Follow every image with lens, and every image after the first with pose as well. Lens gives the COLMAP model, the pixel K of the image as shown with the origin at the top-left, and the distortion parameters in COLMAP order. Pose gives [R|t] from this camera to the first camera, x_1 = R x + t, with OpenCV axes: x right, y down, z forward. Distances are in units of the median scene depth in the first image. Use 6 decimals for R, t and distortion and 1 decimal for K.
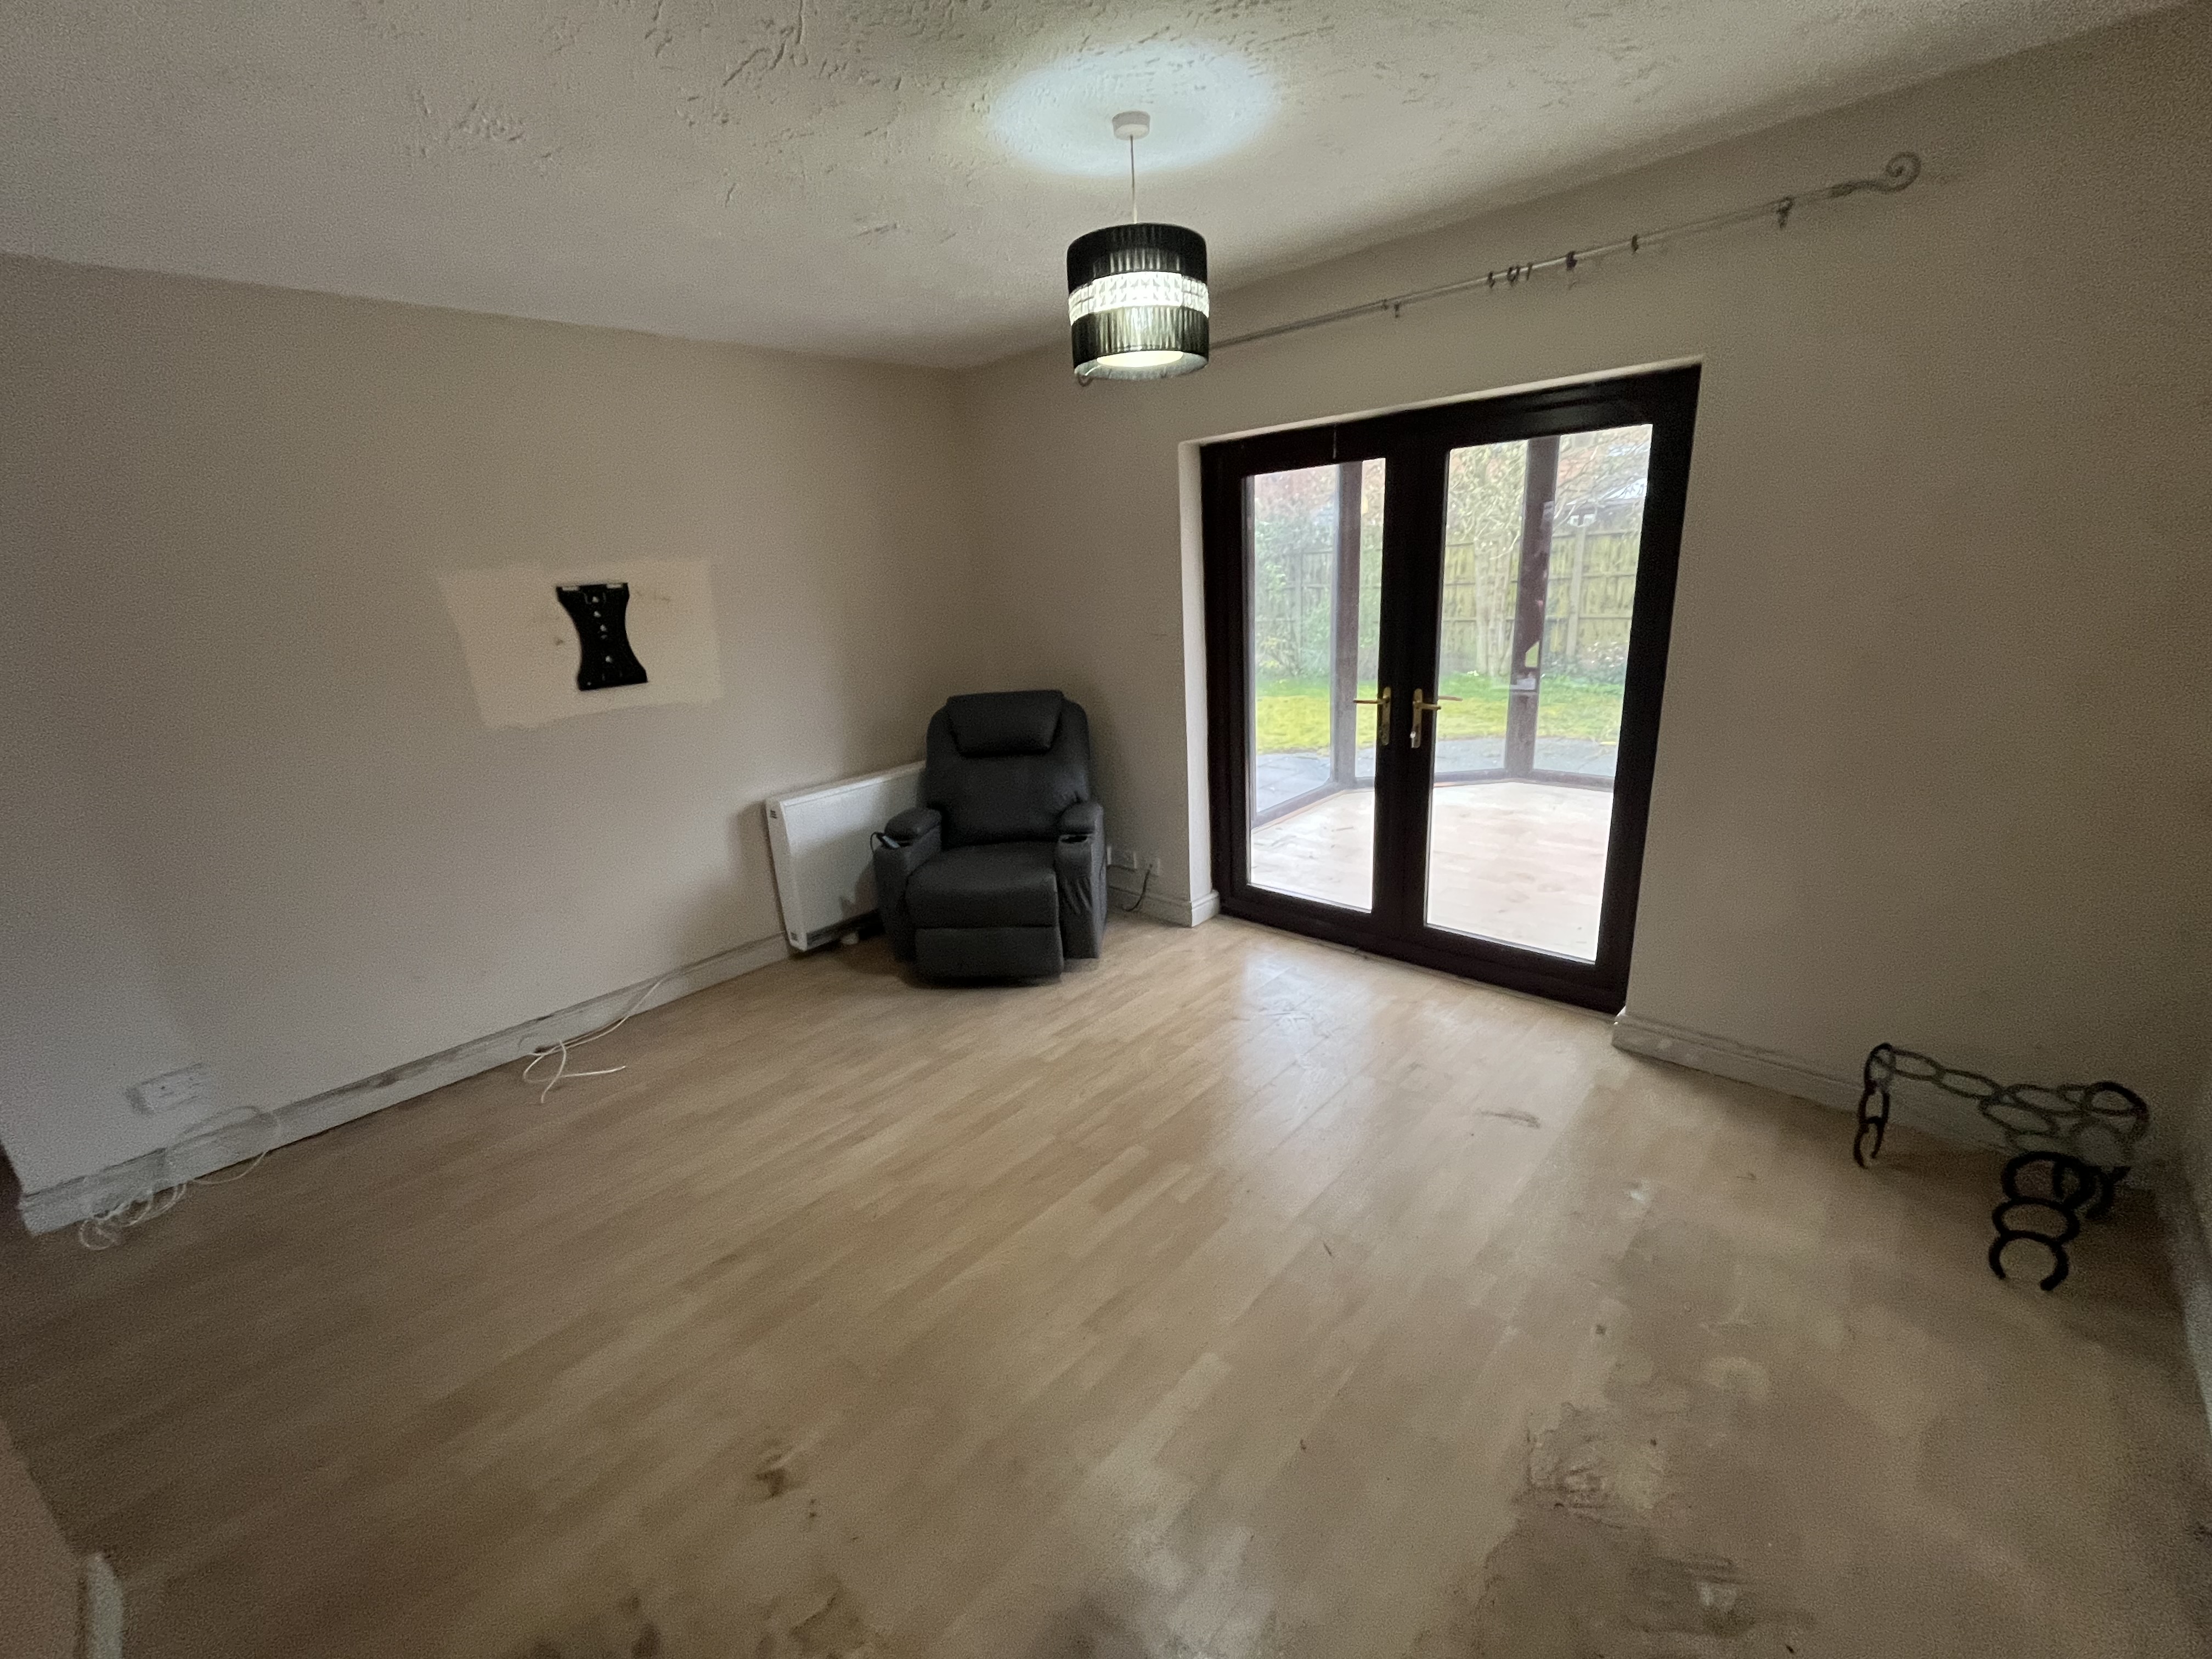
lens RADIAL K [[896.2, 0, 1099.8], [0, 896.2, 837.6], [0, 0, 1]] dist [-0.006463, -0.000942]
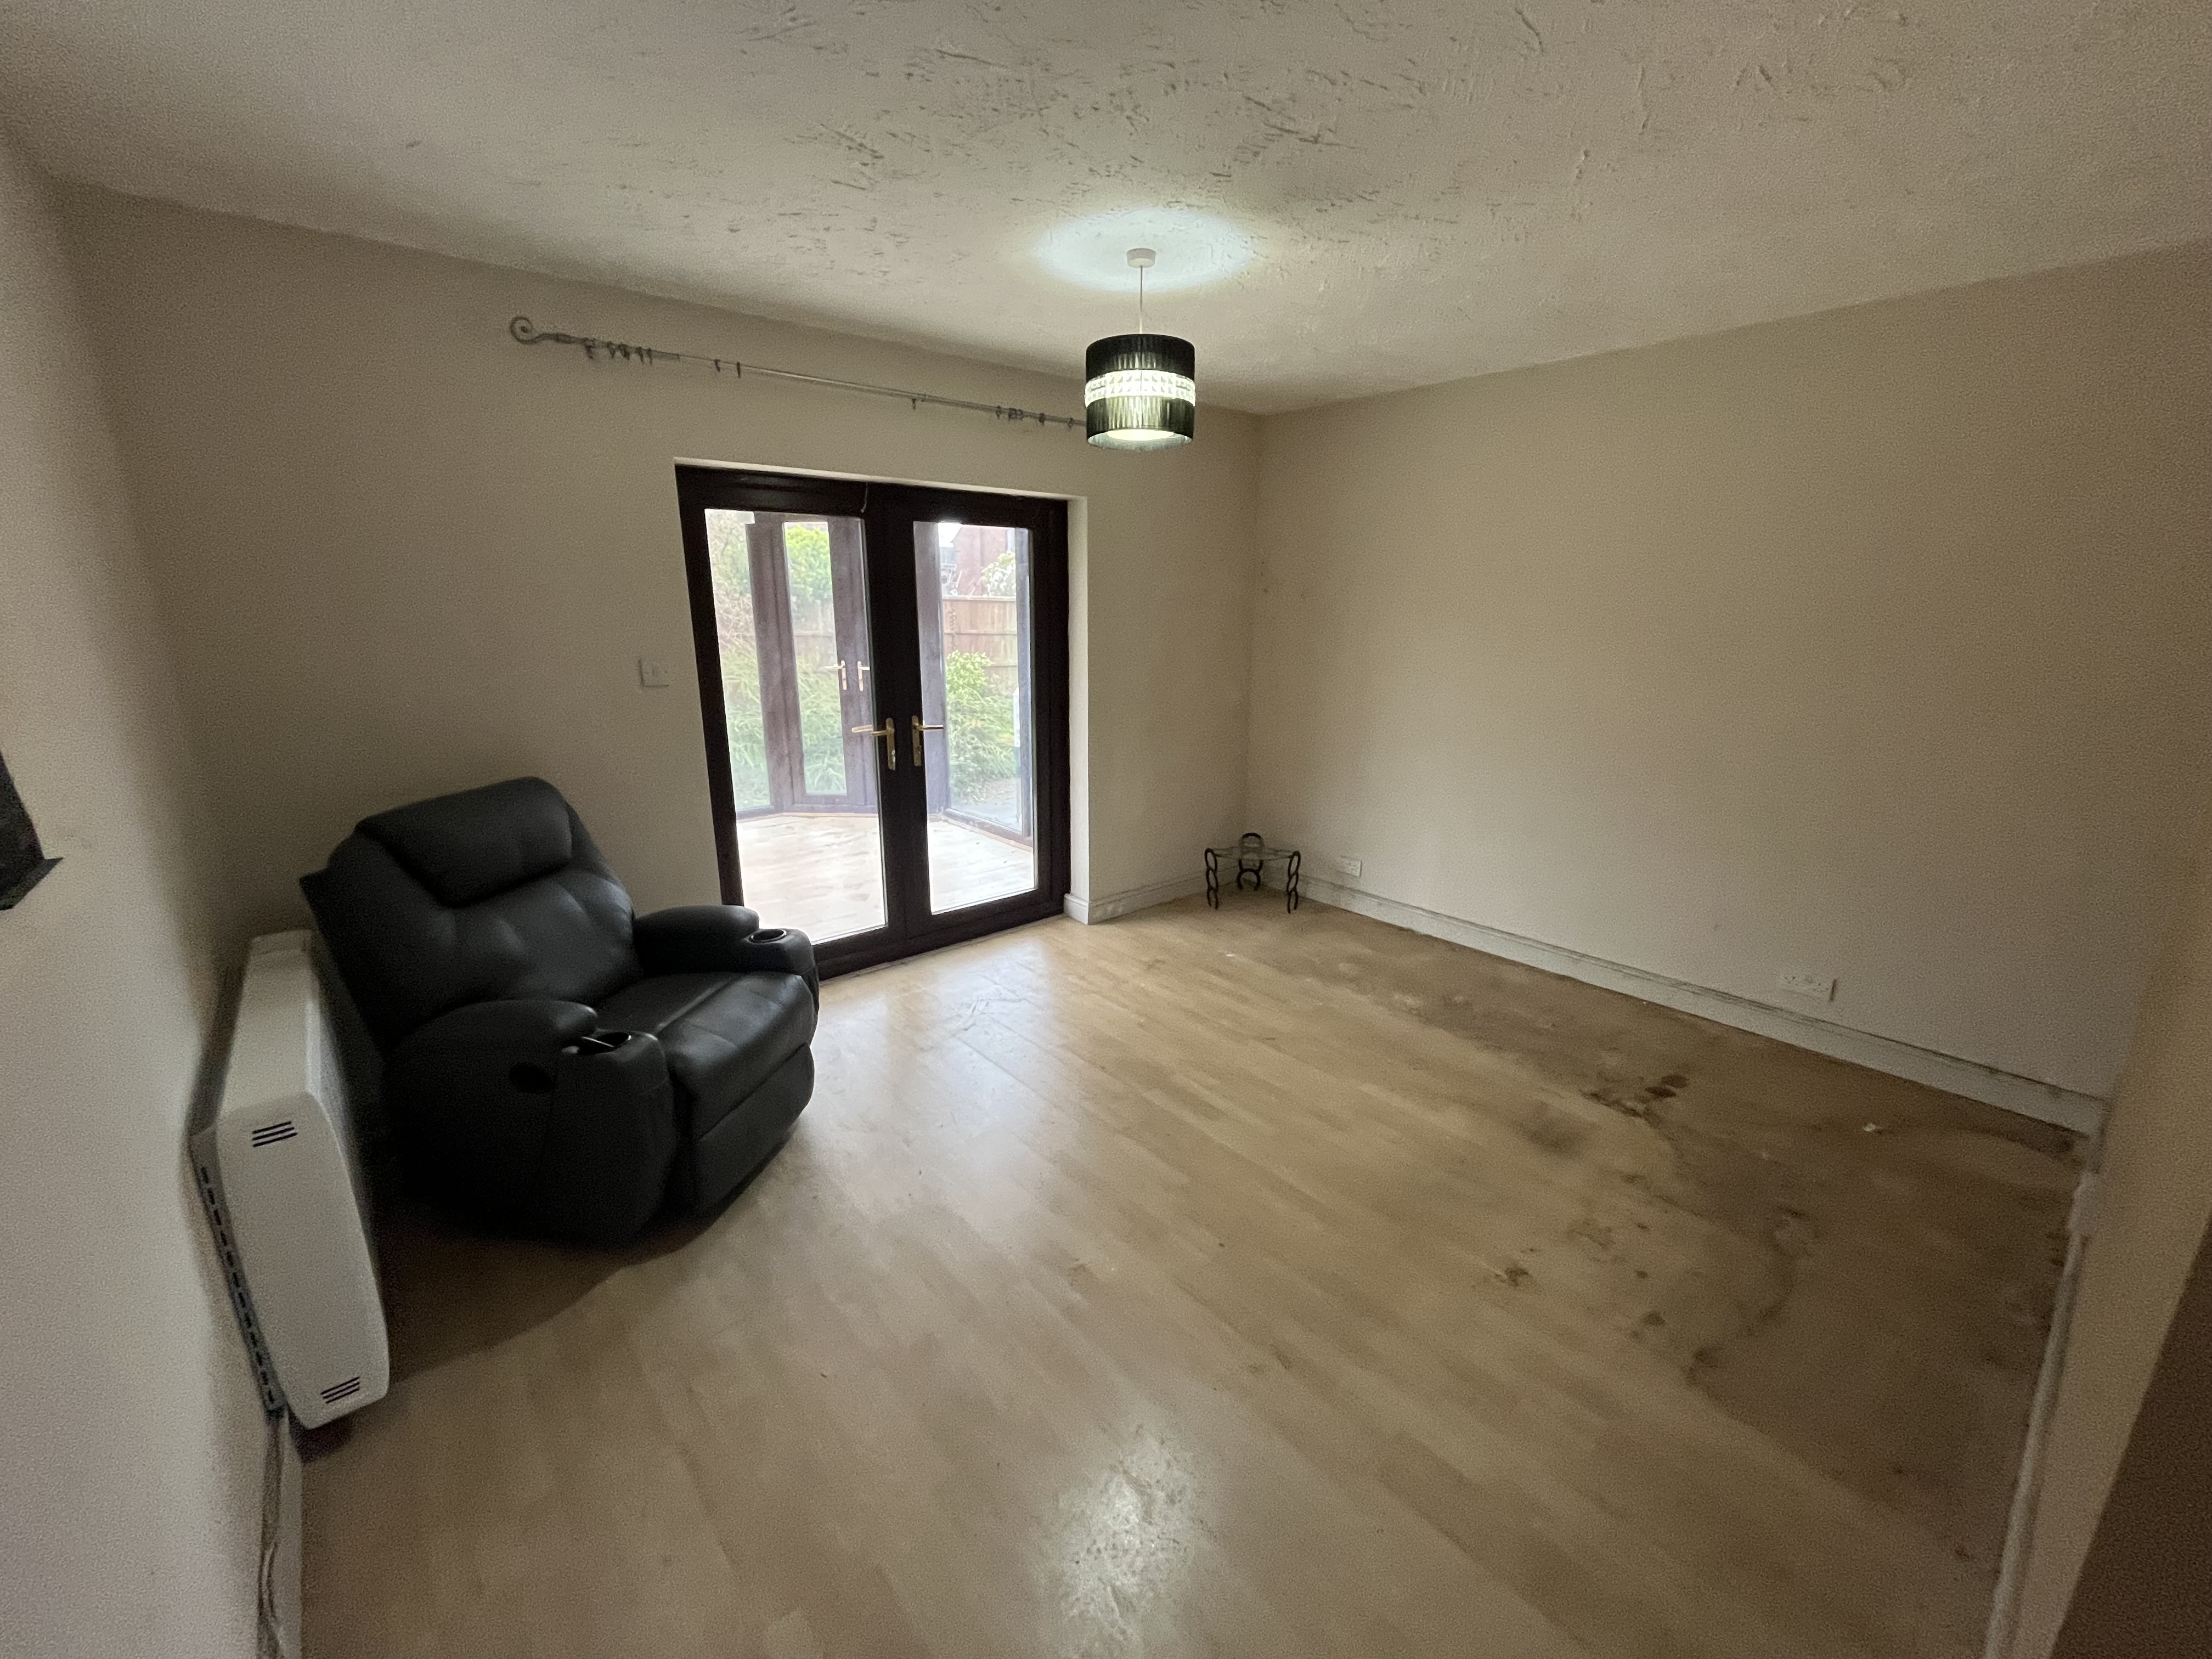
lens RADIAL K [[896.2, 0, 1106.0], [0, 896.2, 835.1], [0, 0, 1]] dist [-0.006463, -0.000942]
pose [[0.113015, -0.189586, 0.975338, -1.077185], [0.288033, 0.945727, 0.150455, -0.164559], [-0.950928, 0.263926, 0.161488, 0.816468]]
